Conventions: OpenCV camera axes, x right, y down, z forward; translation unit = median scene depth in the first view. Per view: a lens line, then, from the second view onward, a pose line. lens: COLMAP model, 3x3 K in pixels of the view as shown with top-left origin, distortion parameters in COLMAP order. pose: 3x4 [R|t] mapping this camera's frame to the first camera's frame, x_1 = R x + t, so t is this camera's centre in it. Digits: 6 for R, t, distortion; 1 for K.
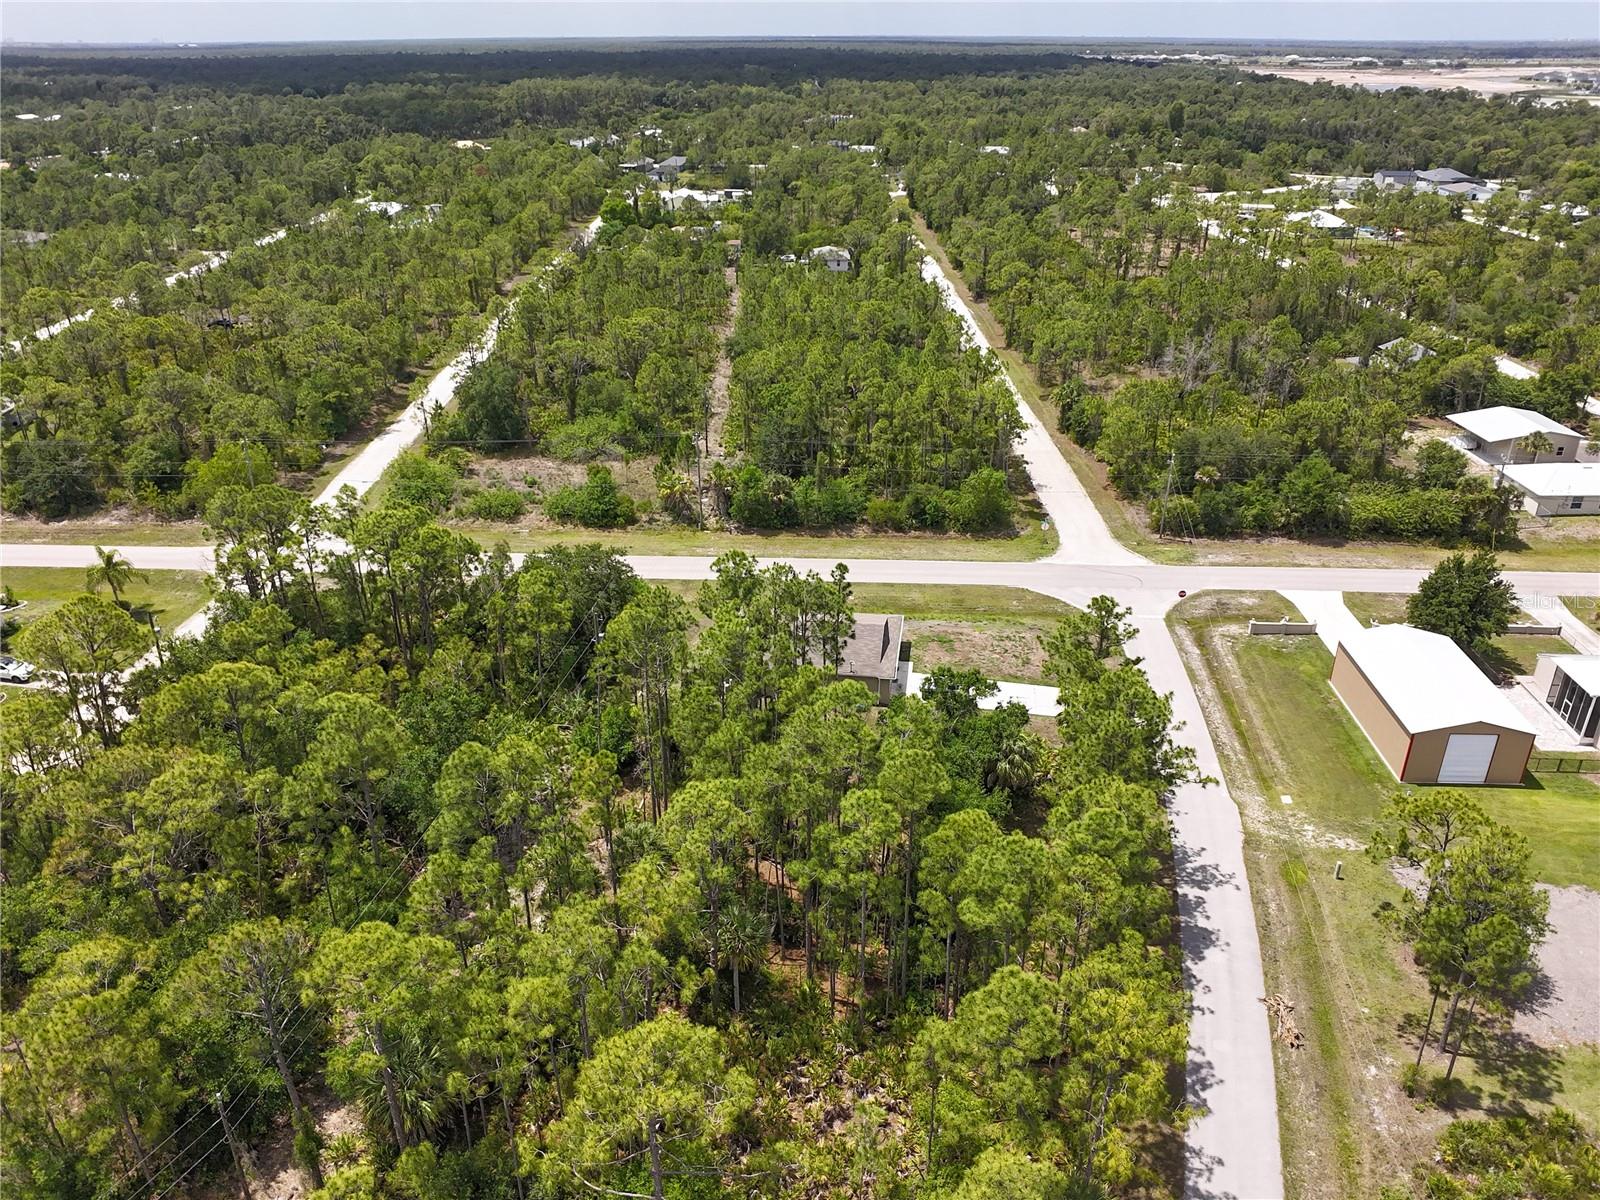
lens RADIAL K [[1180.5, 0, 795.0], [0, 1180.5, 605.8], [0, 0, 1]] dist [-0.050104, 0.021562]
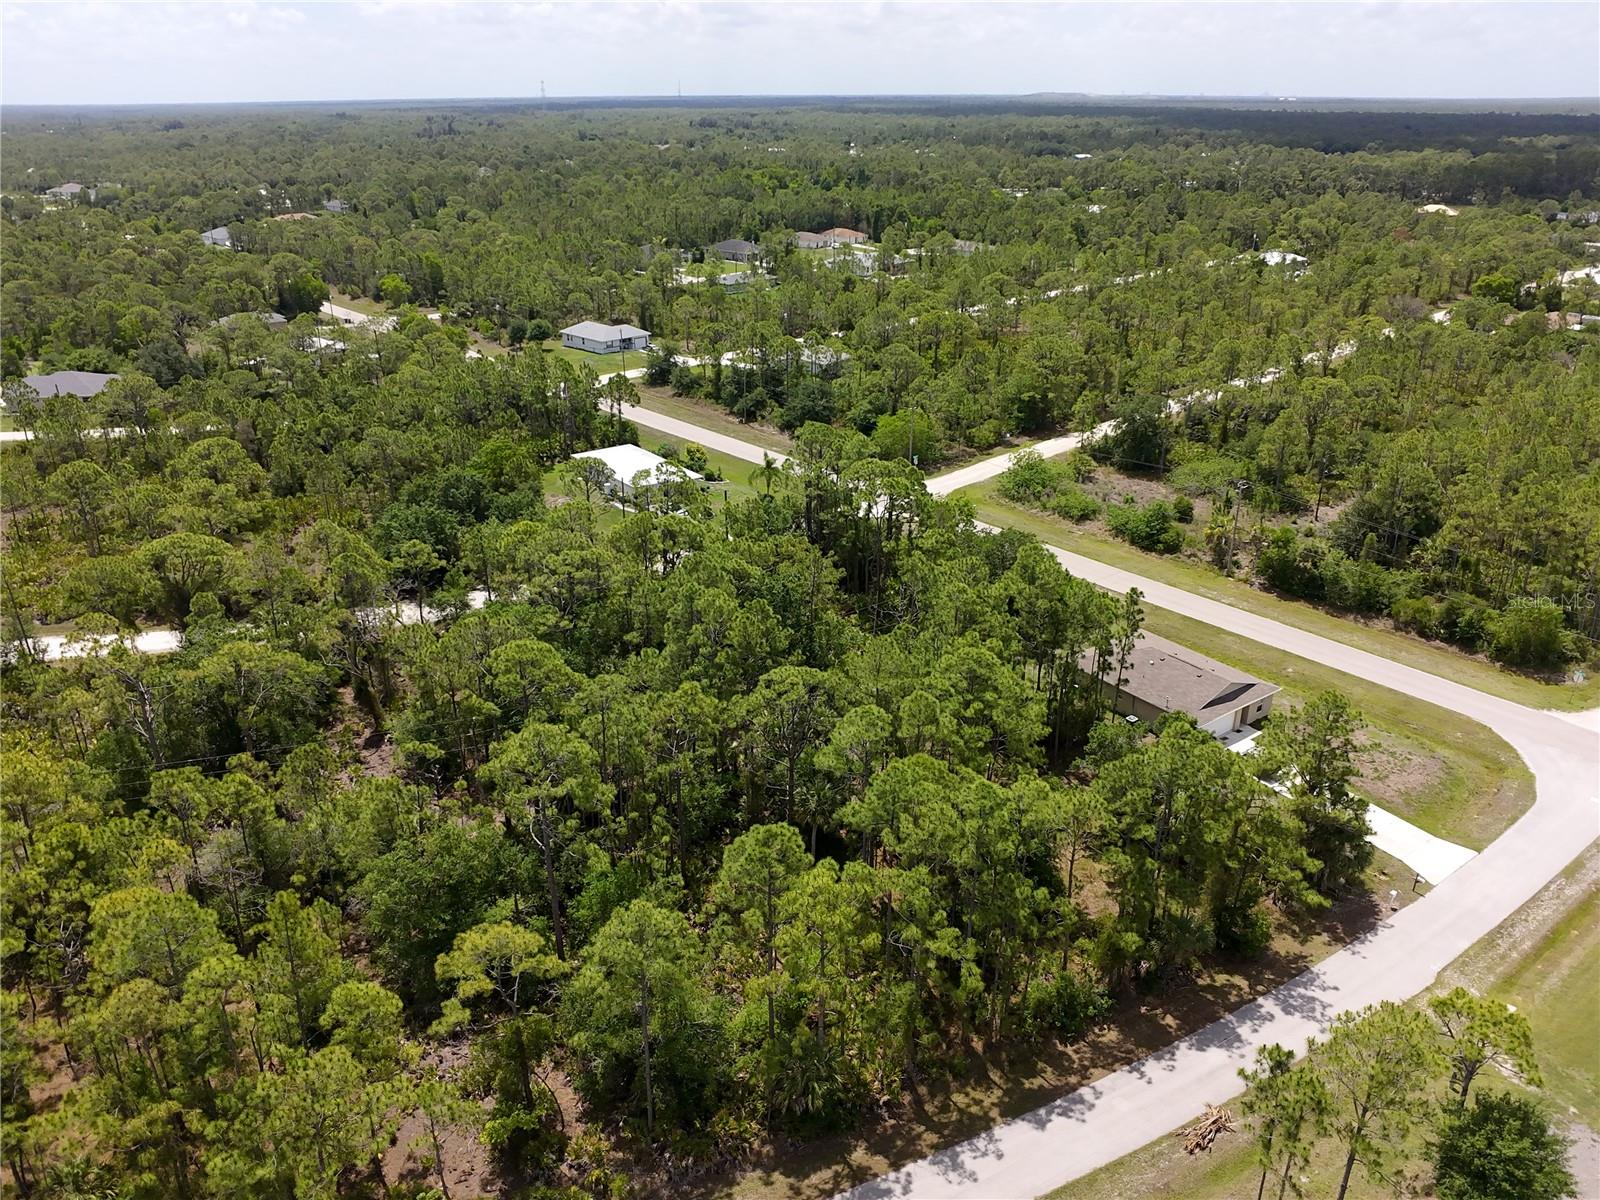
lens RADIAL K [[1180.5, 0, 809.4], [0, 1180.5, 594.6], [0, 0, 1]] dist [-0.050104, 0.021562]
pose [[0.689550, 0.286478, -0.665170, 0.615246], [-0.318011, 0.944931, 0.077299, -0.021653], [0.650684, 0.158230, 0.742680, 0.018455]]
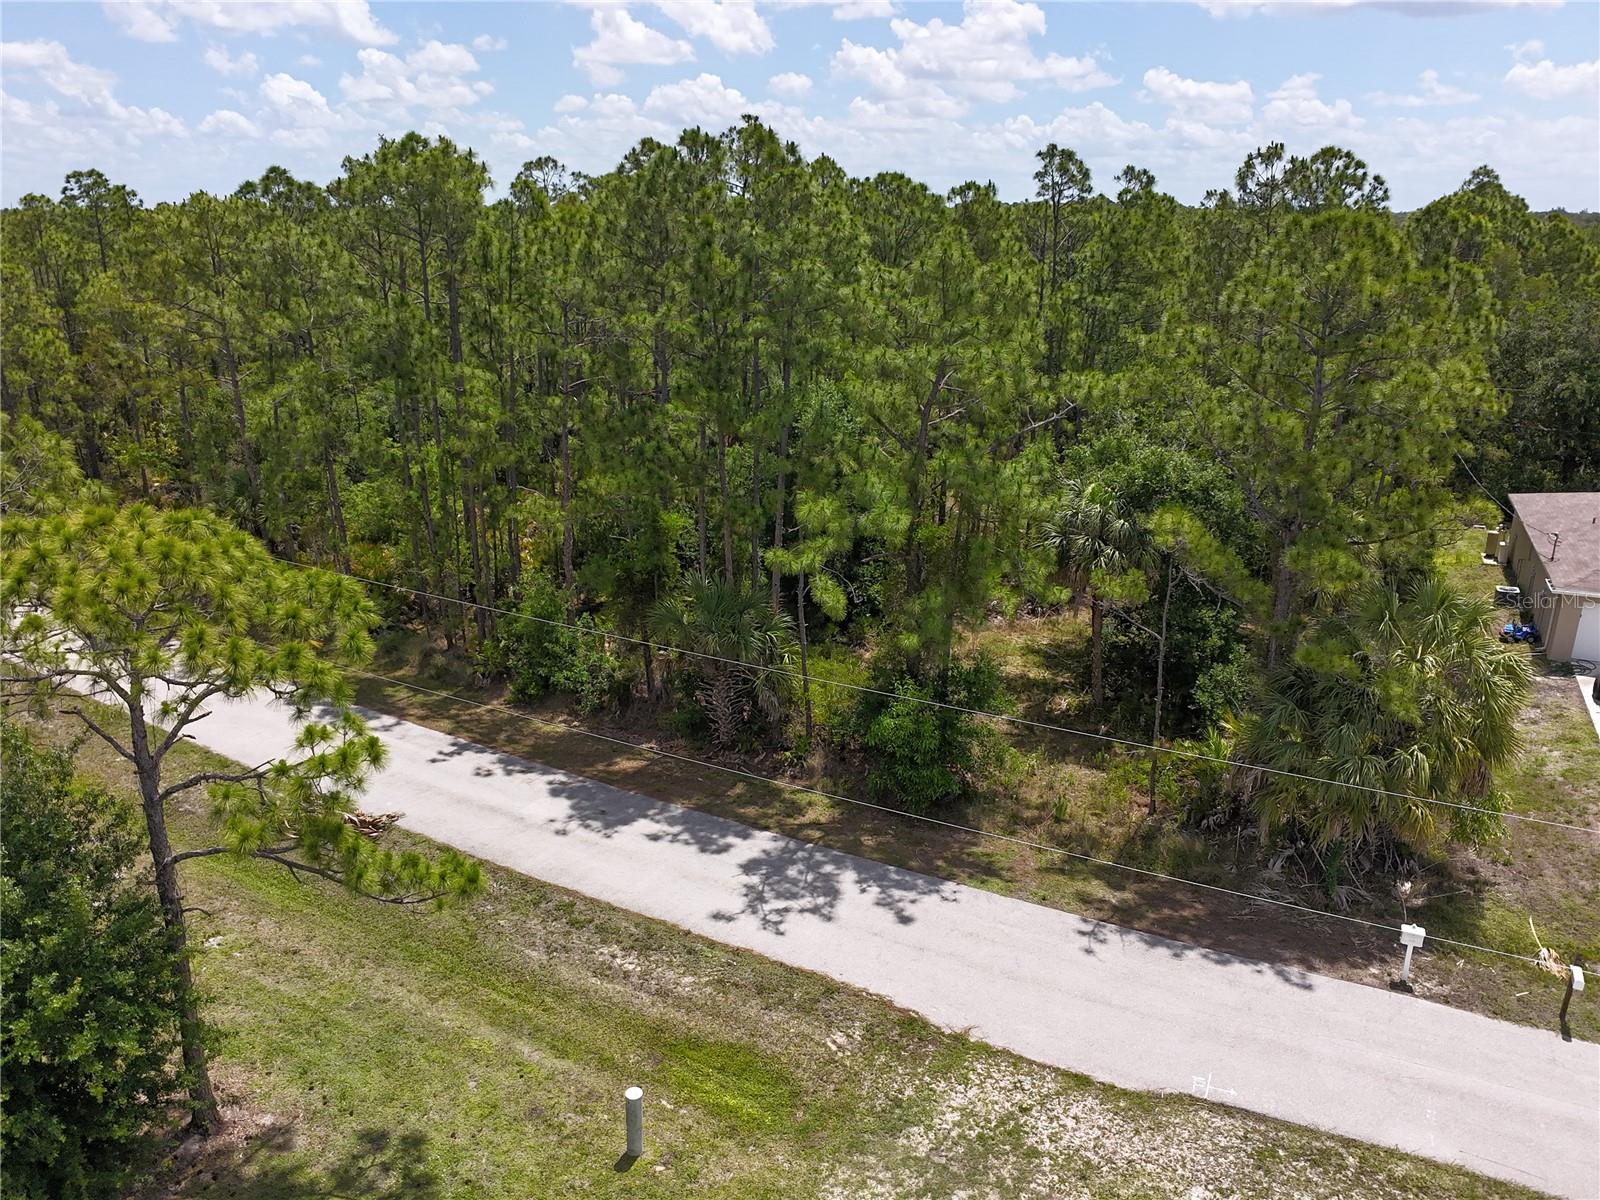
lens RADIAL K [[1180.5, 0, 803.2], [0, 1180.5, 610.9], [0, 0, 1]] dist [-0.050104, 0.021562]
pose [[-0.286612, 0.313905, -0.905161, 0.668404], [-0.421591, 0.807078, 0.413384, 0.013117], [0.860299, 0.500089, -0.098979, 1.024216]]
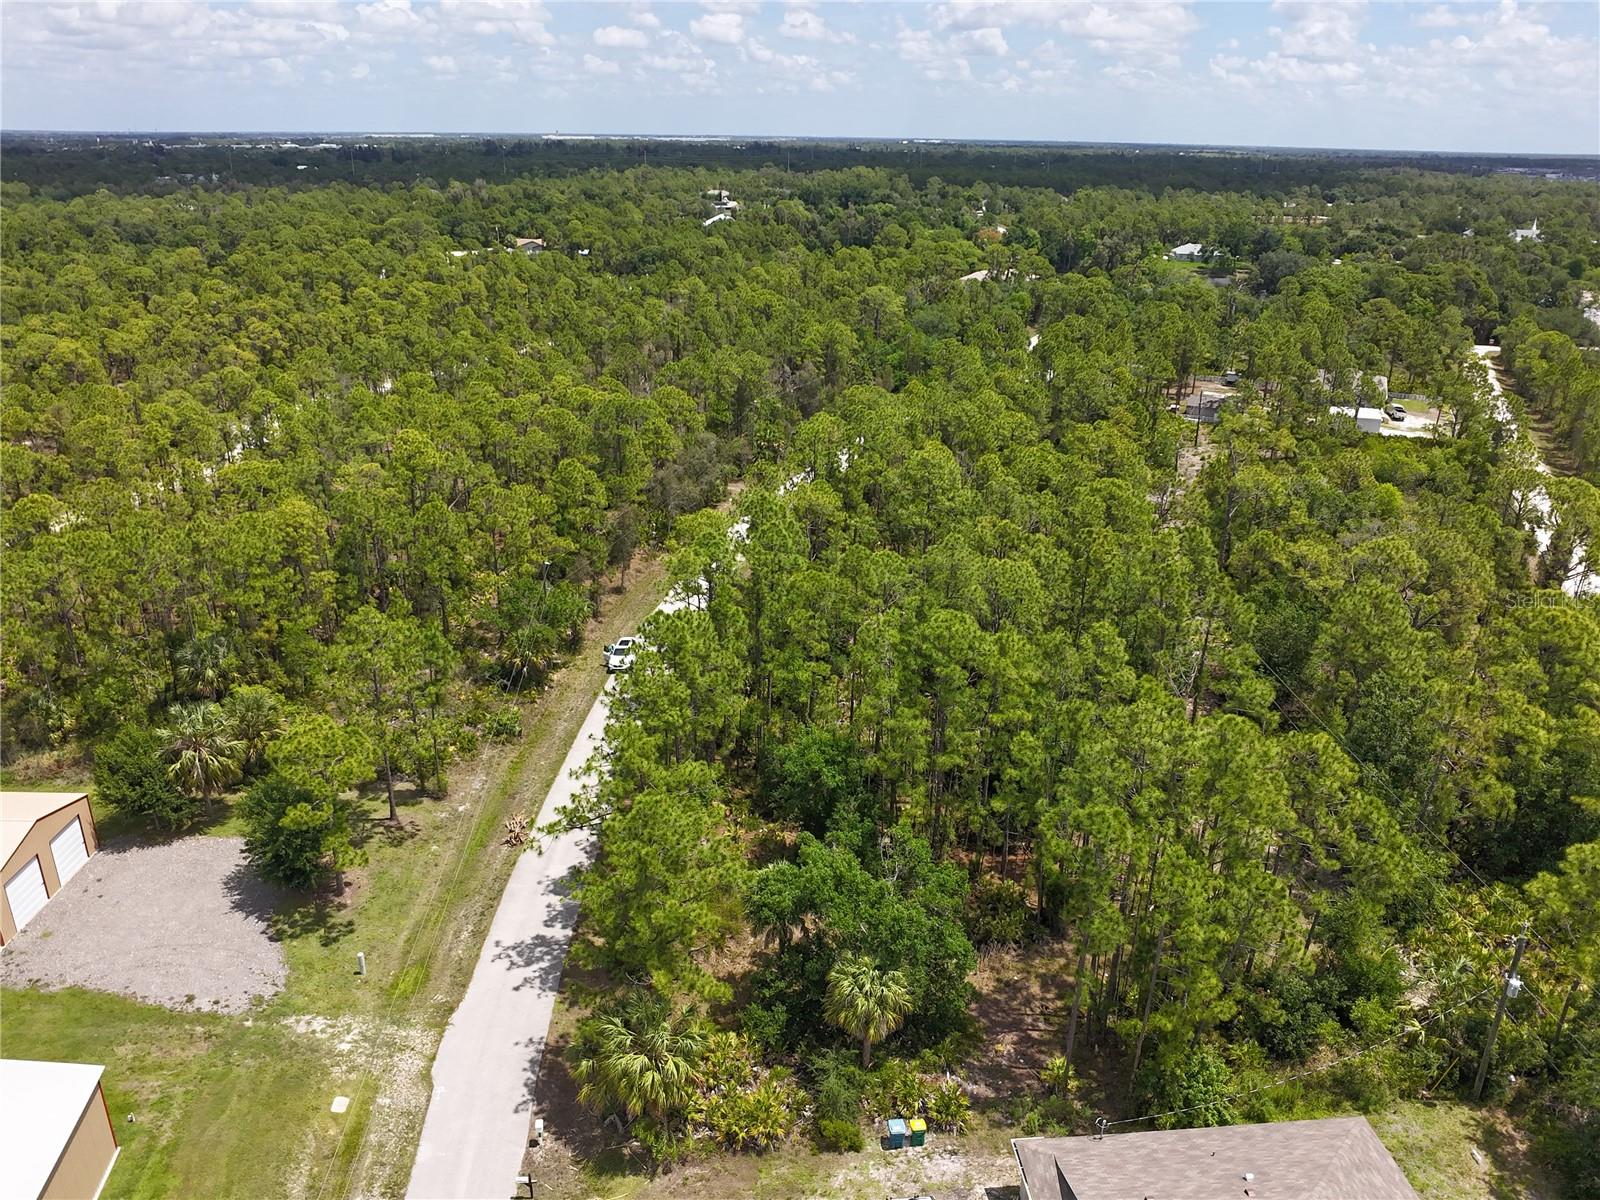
lens RADIAL K [[1180.5, 0, 789.2], [0, 1180.5, 608.9], [0, 0, 1]] dist [-0.050104, 0.021562]
pose [[-0.977346, 0.077799, -0.196829, 0.325446], [-0.094344, 0.672336, 0.734210, -0.561688], [0.189455, 0.736147, -0.649765, 1.427472]]
